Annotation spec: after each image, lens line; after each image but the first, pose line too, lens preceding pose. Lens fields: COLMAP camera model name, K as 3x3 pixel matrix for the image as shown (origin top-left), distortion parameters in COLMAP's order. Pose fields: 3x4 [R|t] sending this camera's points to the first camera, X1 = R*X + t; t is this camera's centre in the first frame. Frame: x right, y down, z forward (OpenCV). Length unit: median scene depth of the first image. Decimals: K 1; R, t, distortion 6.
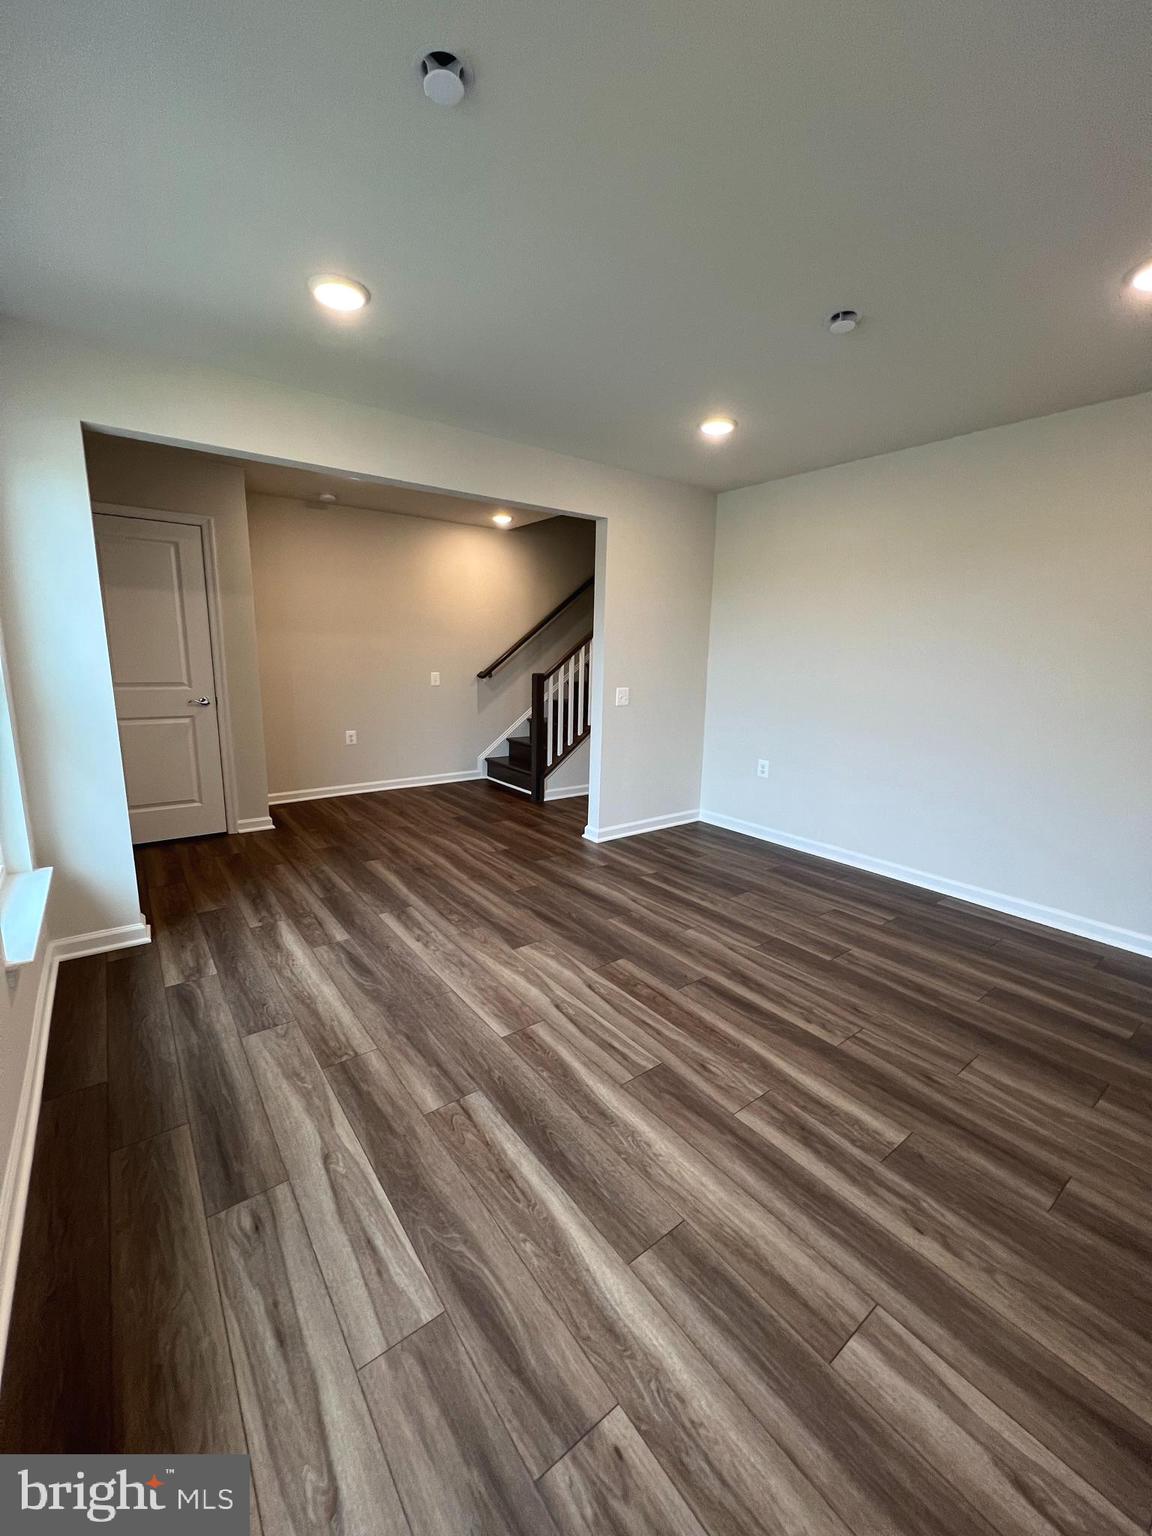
lens RADIAL K [[614.8, 0, 575.1], [0, 614.8, 767.7], [0, 0, 1]] dist [-0.000420, 0.000650]
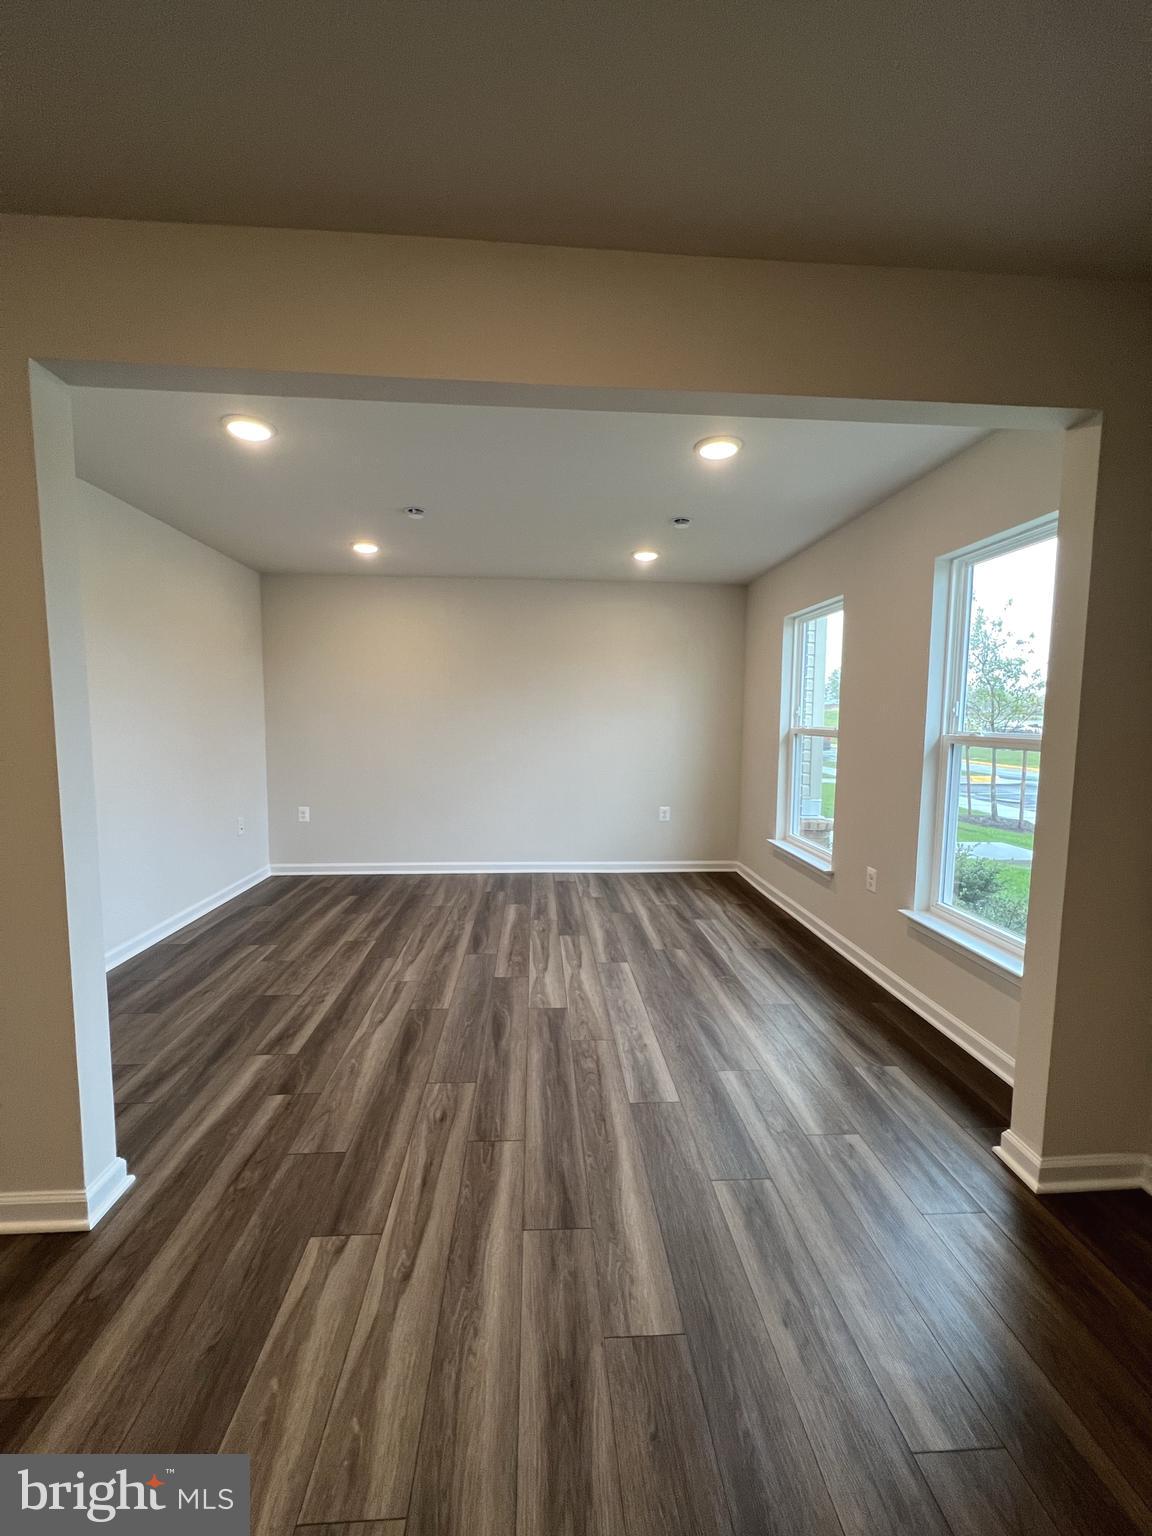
lens RADIAL K [[614.8, 0, 574.2], [0, 614.8, 763.6], [0, 0, 1]] dist [-0.000420, 0.000650]
pose [[-0.834558, -0.071192, 0.546301, -0.623130], [0.075430, 0.967511, 0.241314, -0.336607], [-0.545732, 0.242598, -0.802074, 1.660301]]
